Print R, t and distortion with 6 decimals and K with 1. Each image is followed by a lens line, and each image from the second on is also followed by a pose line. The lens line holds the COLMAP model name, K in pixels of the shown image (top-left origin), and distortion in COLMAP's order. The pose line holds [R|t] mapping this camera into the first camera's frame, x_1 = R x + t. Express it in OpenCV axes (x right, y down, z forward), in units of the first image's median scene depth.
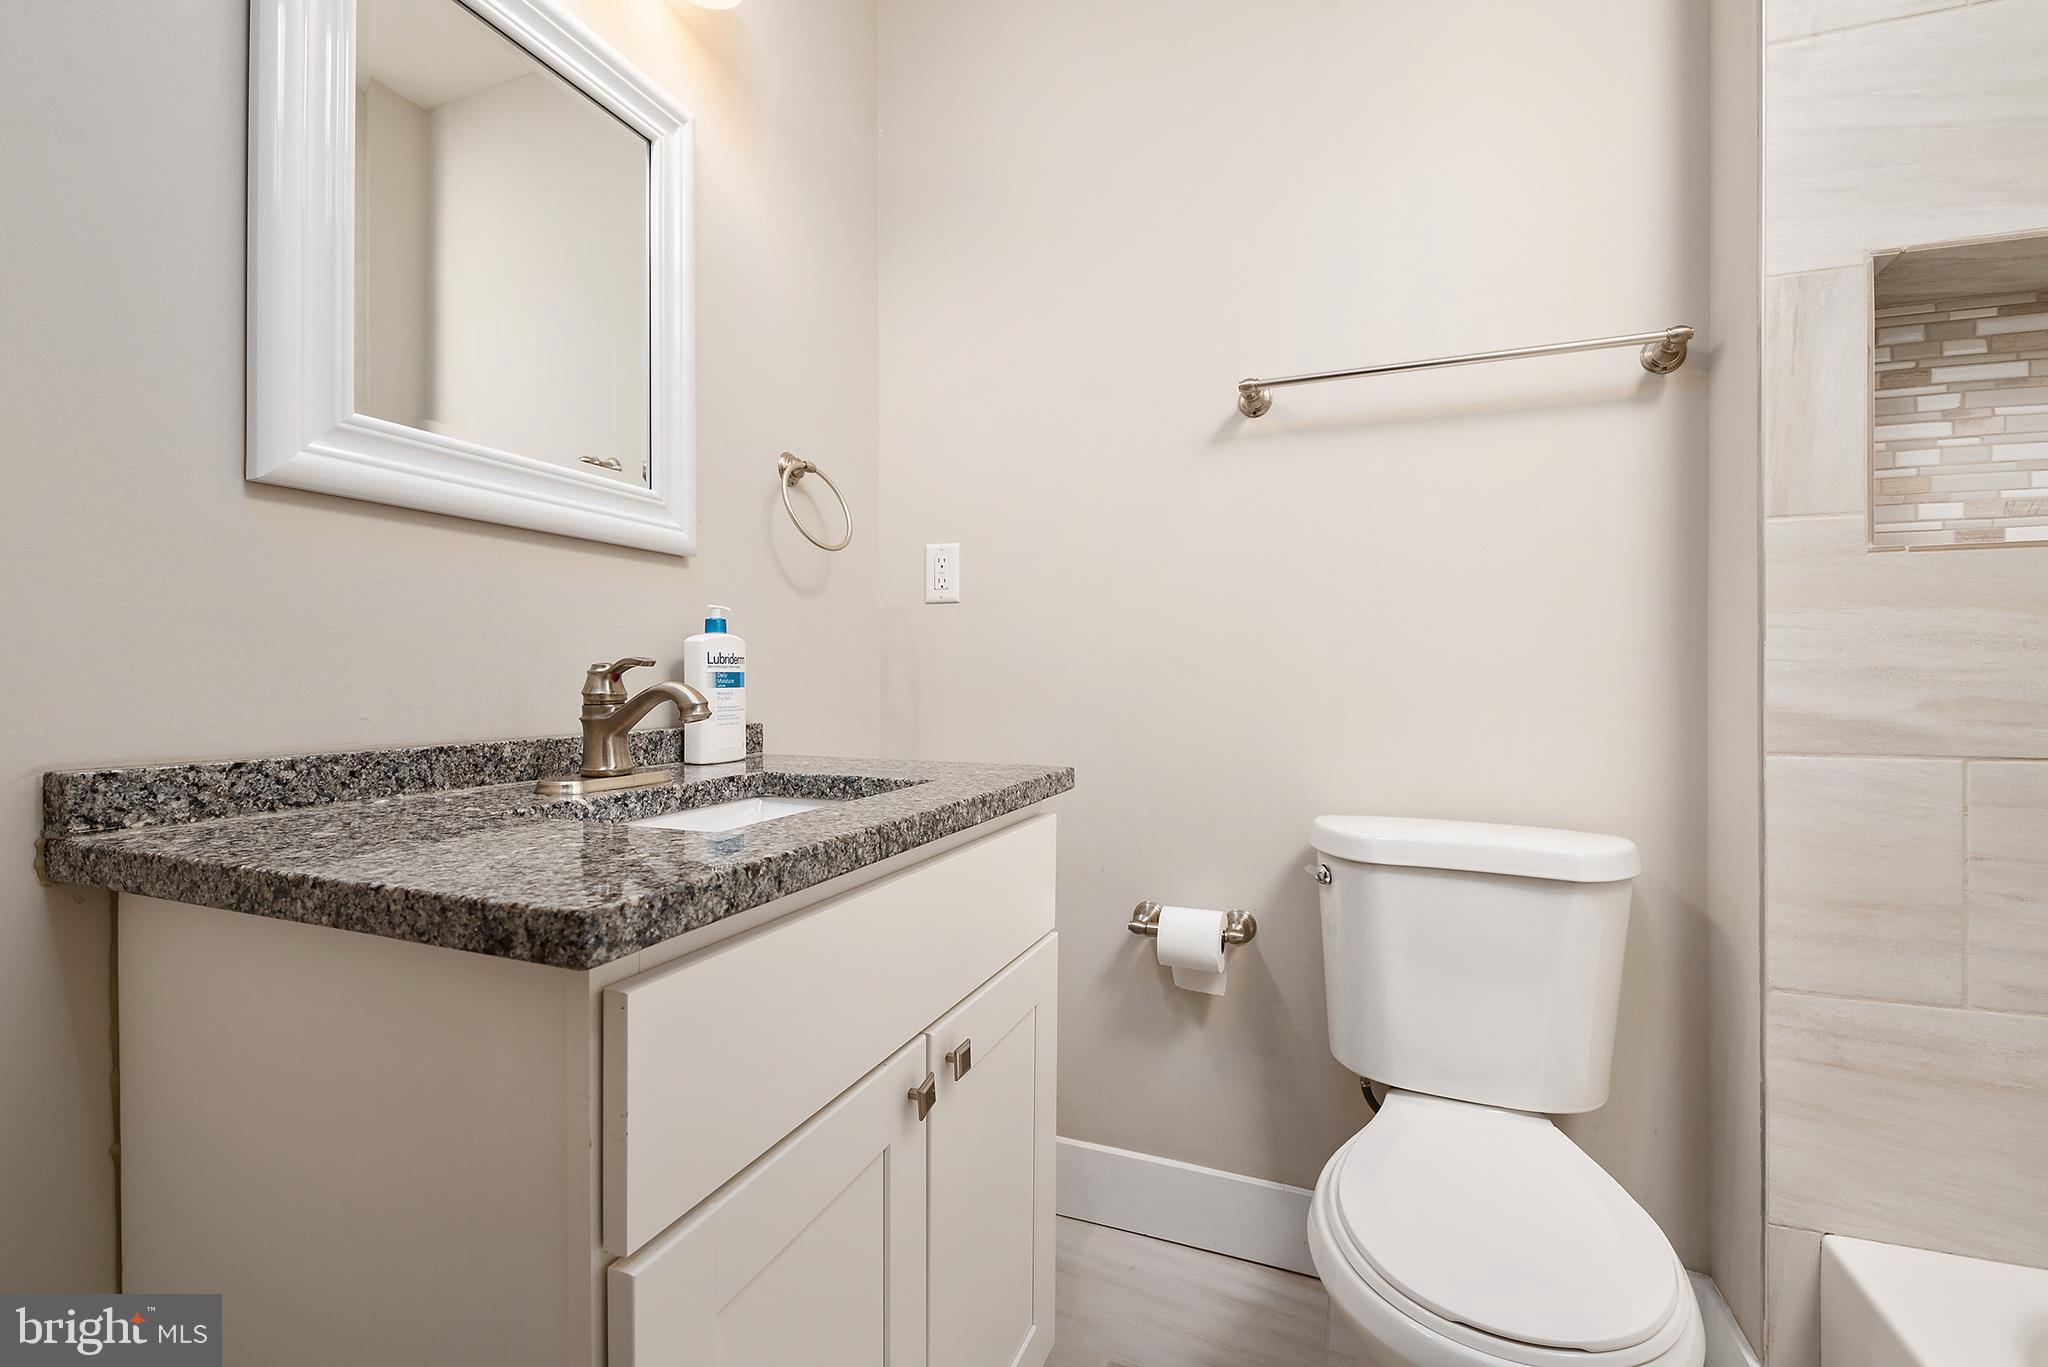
lens RADIAL K [[874.3, 0, 1018.8], [0, 874.3, 682.8], [0, 0, 1]] dist [0.003536, -0.000424]
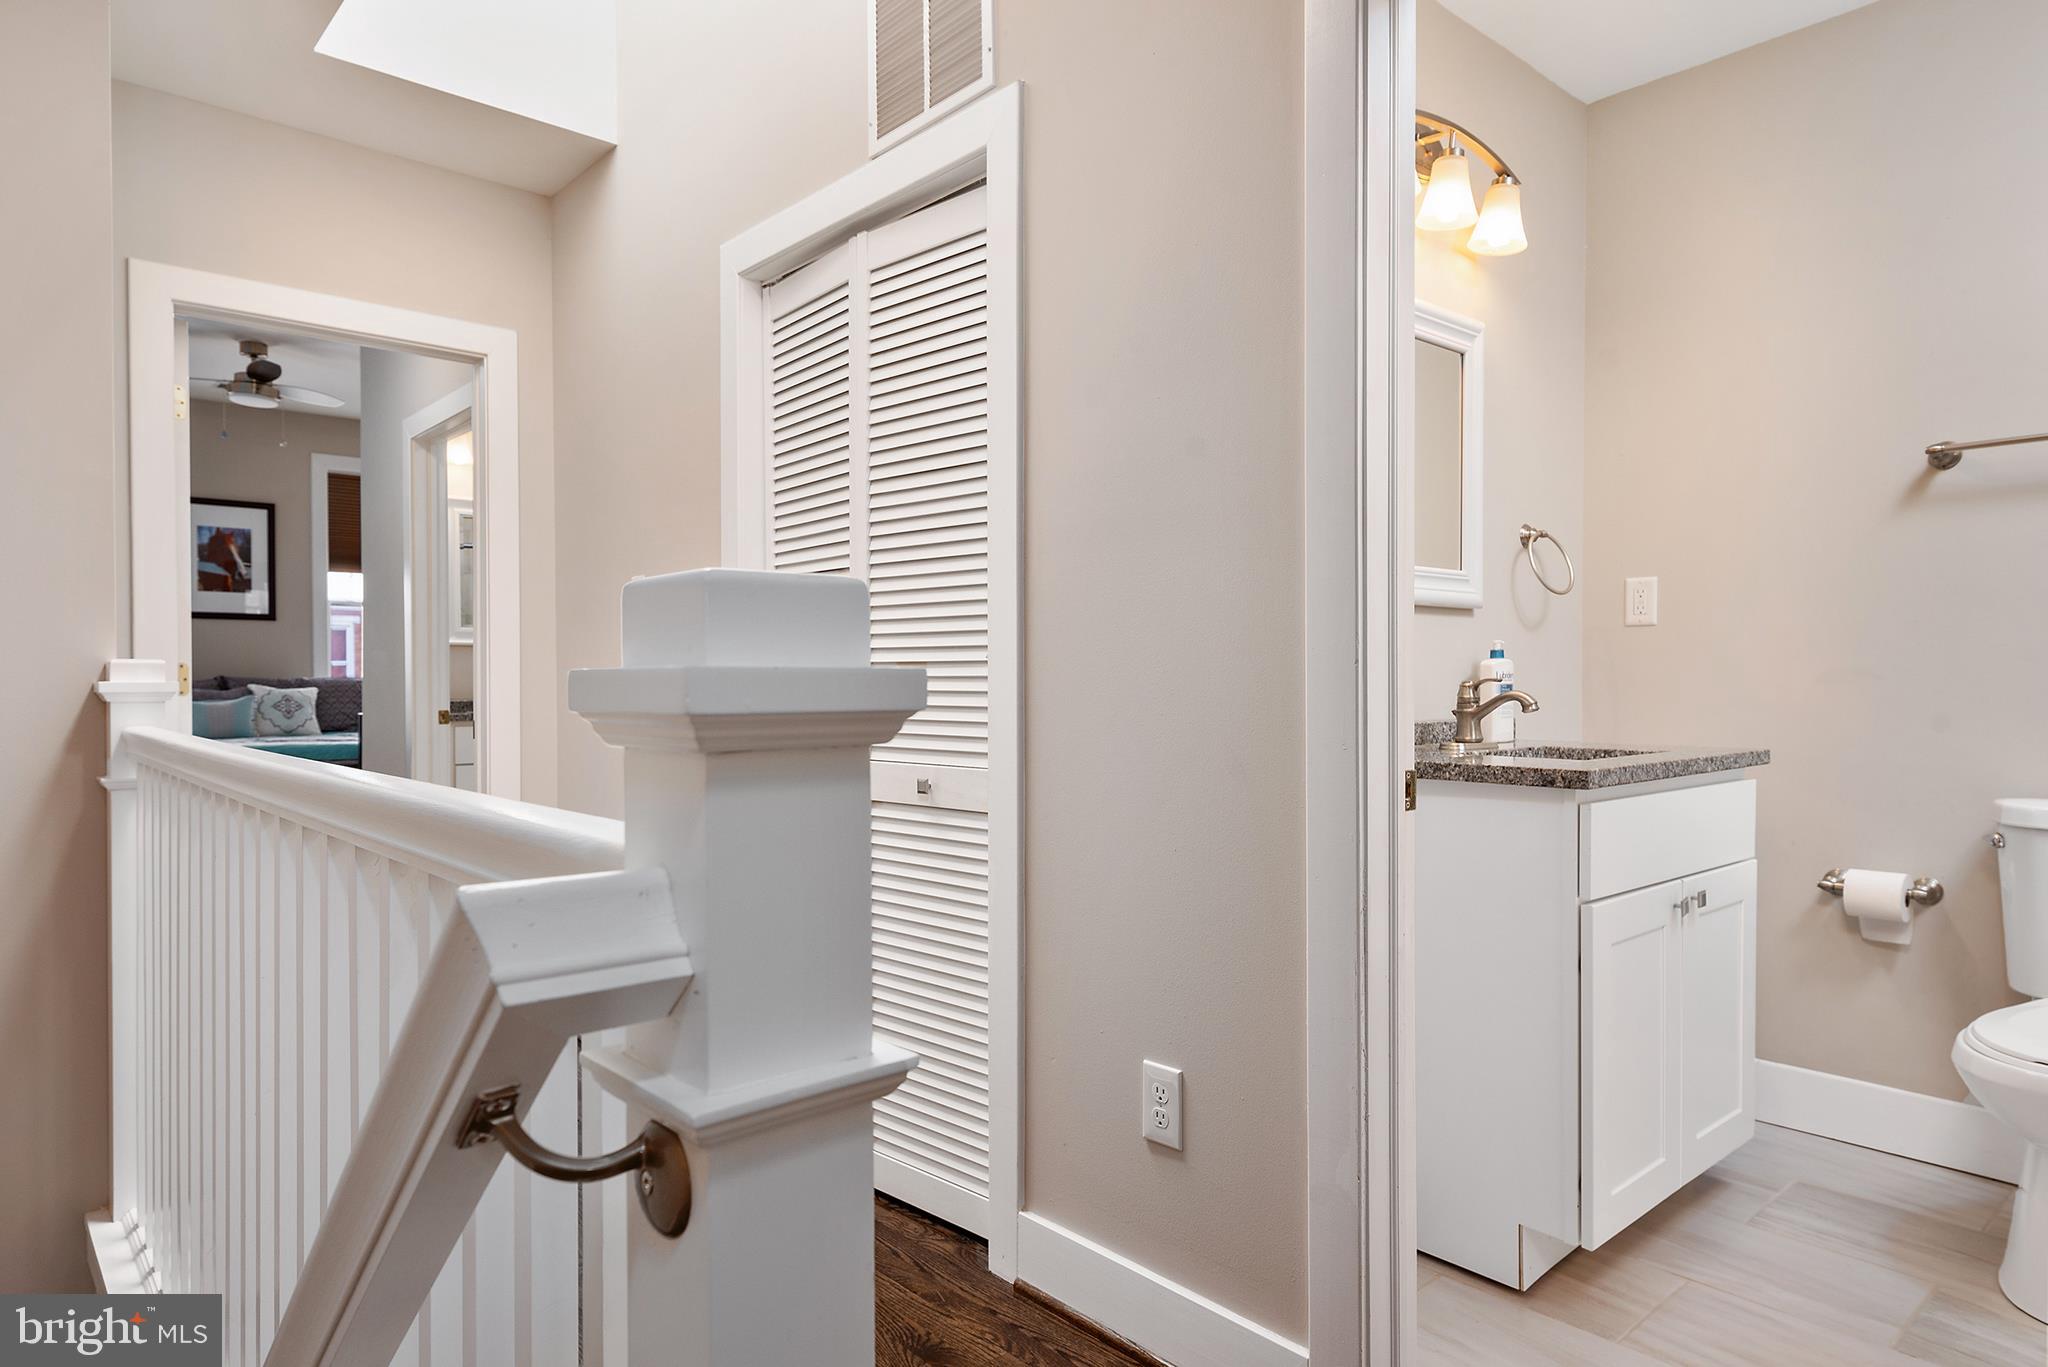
lens RADIAL K [[1189.9, 0, 1033.2], [0, 1189.9, 699.3], [0, 0, 1]] dist [0.007788, 0.003158]
pose [[0.891363, 0.004277, -0.453270, -0.119242], [0.001486, 0.999923, 0.012357, -0.011822], [0.453287, -0.011688, 0.891288, -1.217180]]
